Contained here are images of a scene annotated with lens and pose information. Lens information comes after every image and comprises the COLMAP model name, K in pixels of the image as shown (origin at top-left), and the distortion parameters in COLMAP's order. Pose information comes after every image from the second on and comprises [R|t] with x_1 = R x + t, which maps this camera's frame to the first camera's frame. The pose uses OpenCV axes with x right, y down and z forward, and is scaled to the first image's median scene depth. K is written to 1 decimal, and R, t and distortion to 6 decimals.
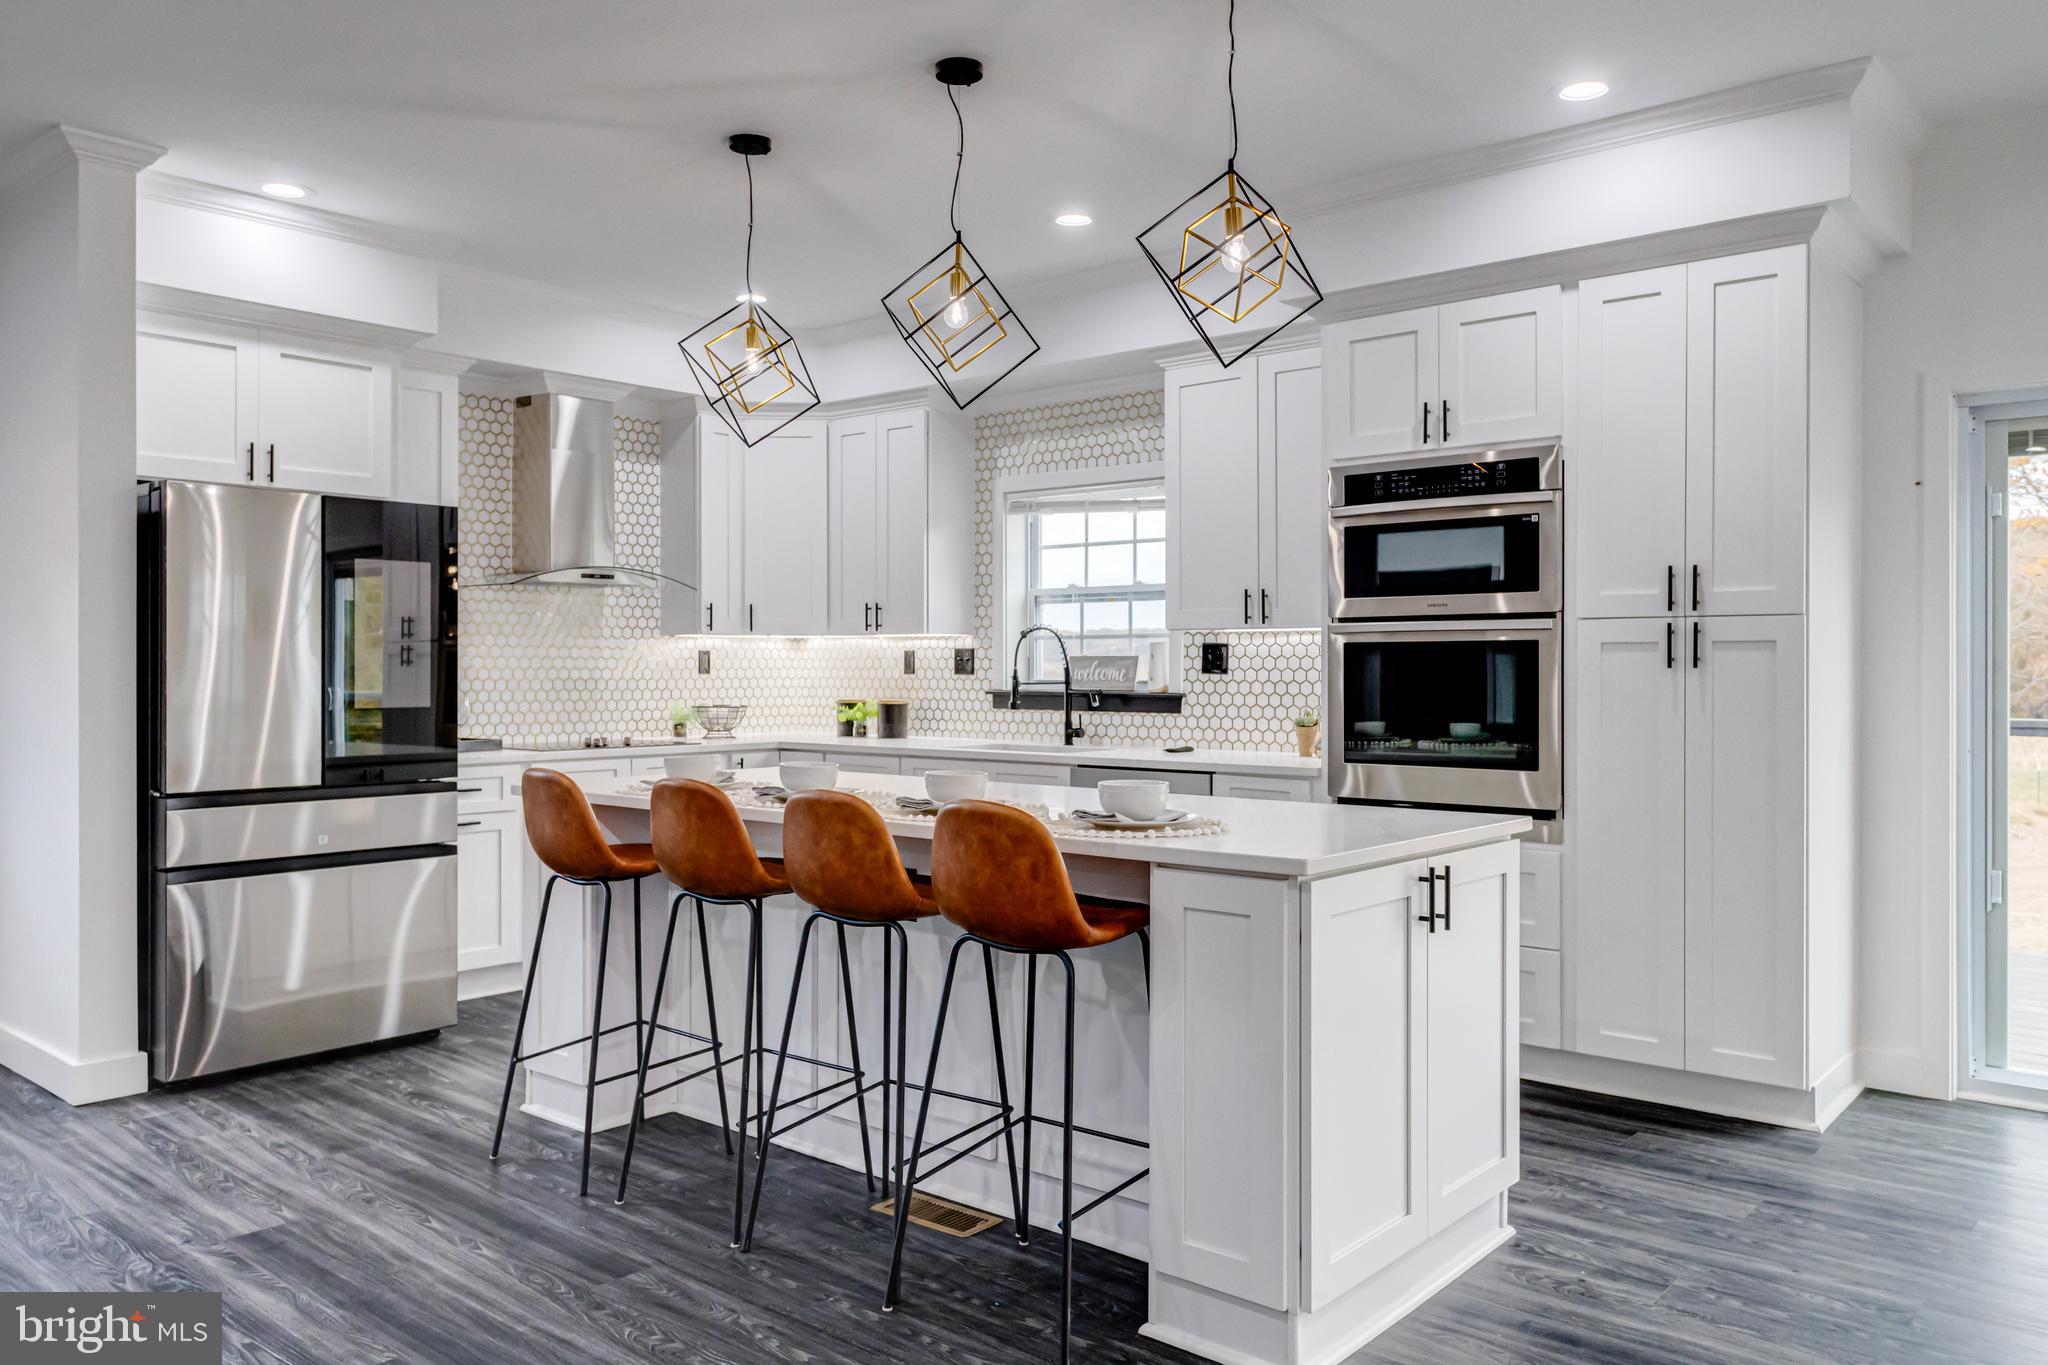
lens RADIAL K [[1428.5, 0, 1023.2], [0, 1428.5, 673.1], [0, 0, 1]] dist [-0.003008, 0.005150]
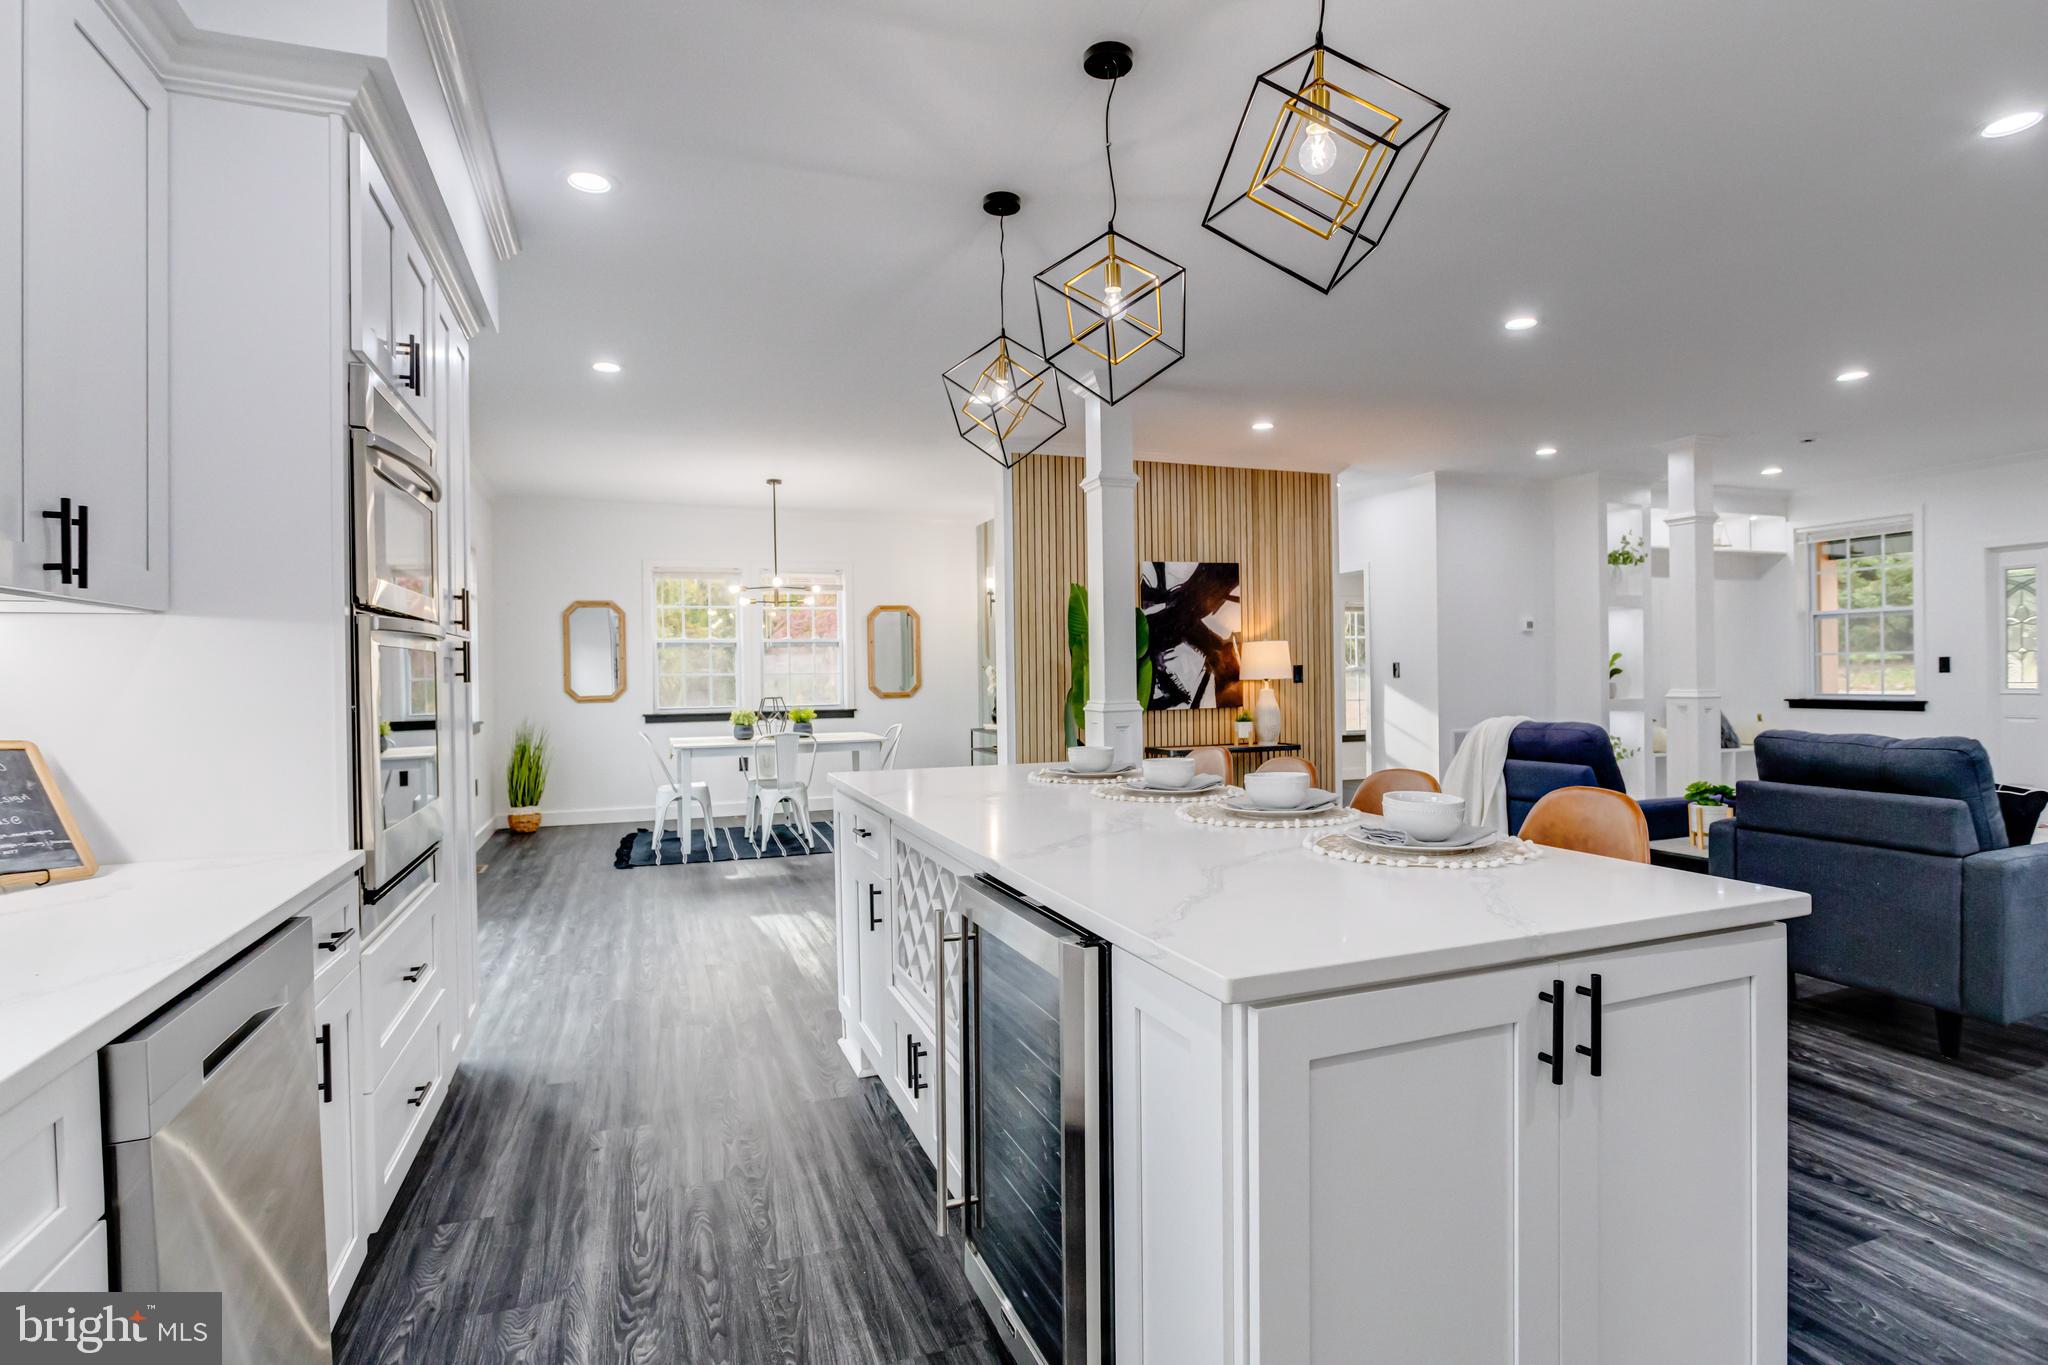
lens RADIAL K [[1013.3, 0, 1028.0], [0, 1013.3, 679.0], [0, 0, 1]] dist [-0.029129, 0.018918]
pose [[-0.874646, 0.008541, 0.484687, -0.201110], [0.014502, 0.999858, 0.008551, -0.004499], [-0.484546, 0.014508, -0.874646, 1.013071]]
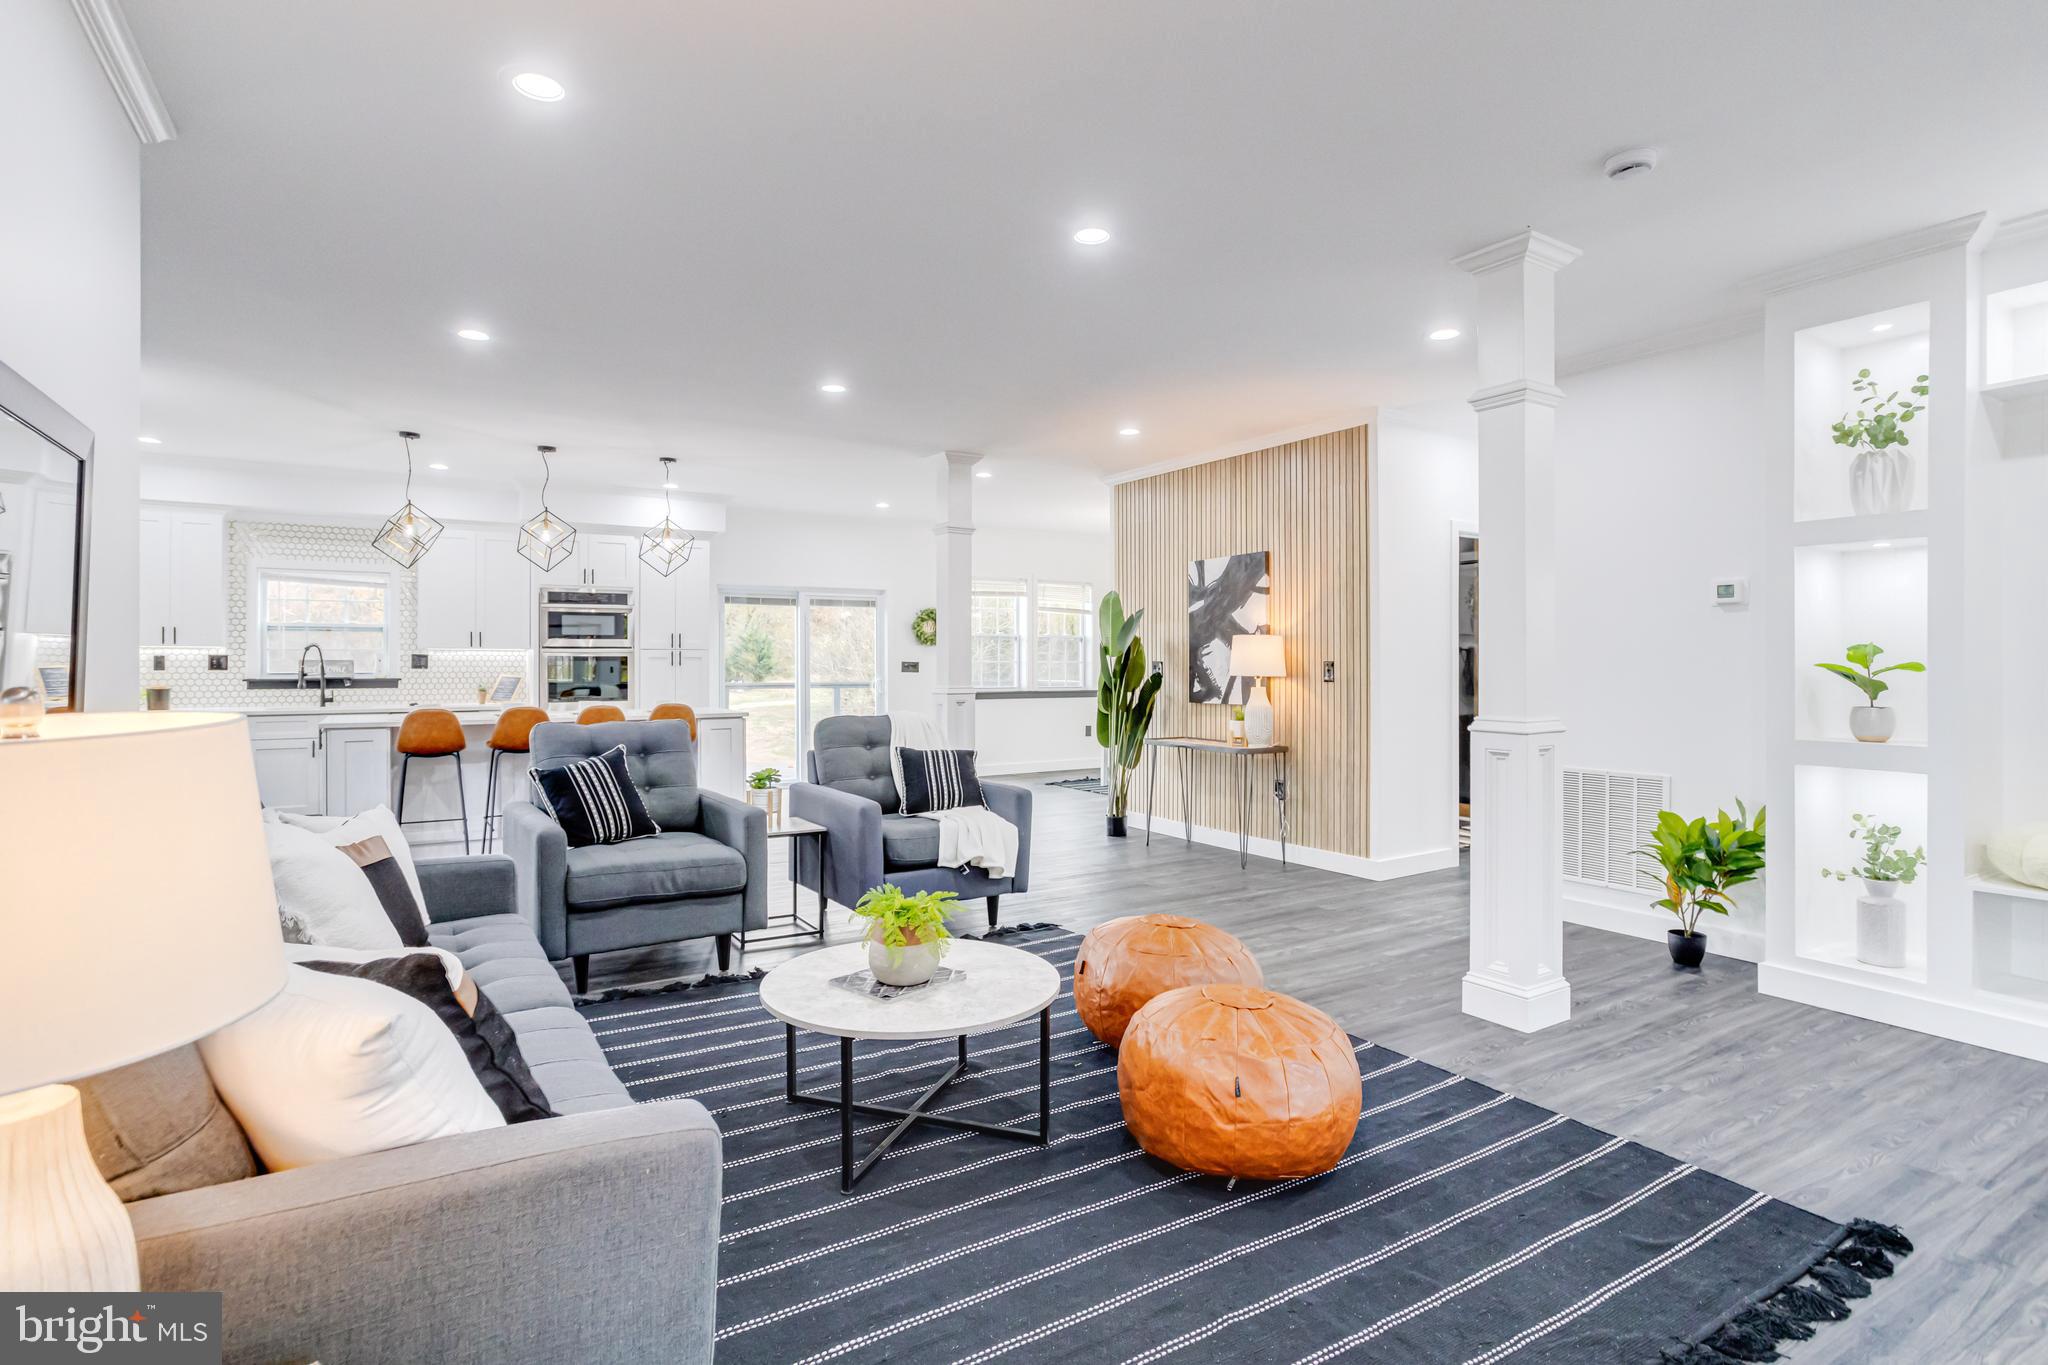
lens RADIAL K [[1013.3, 0, 1019.0], [0, 1013.3, 660.6], [0, 0, 1]] dist [-0.029129, 0.018918]
pose [[0.318443, 0.000985, 0.947941, -1.025113], [0.003142, 0.999993, -0.002095, -0.005829], [-0.947937, 0.003646, 0.318438, -0.320669]]
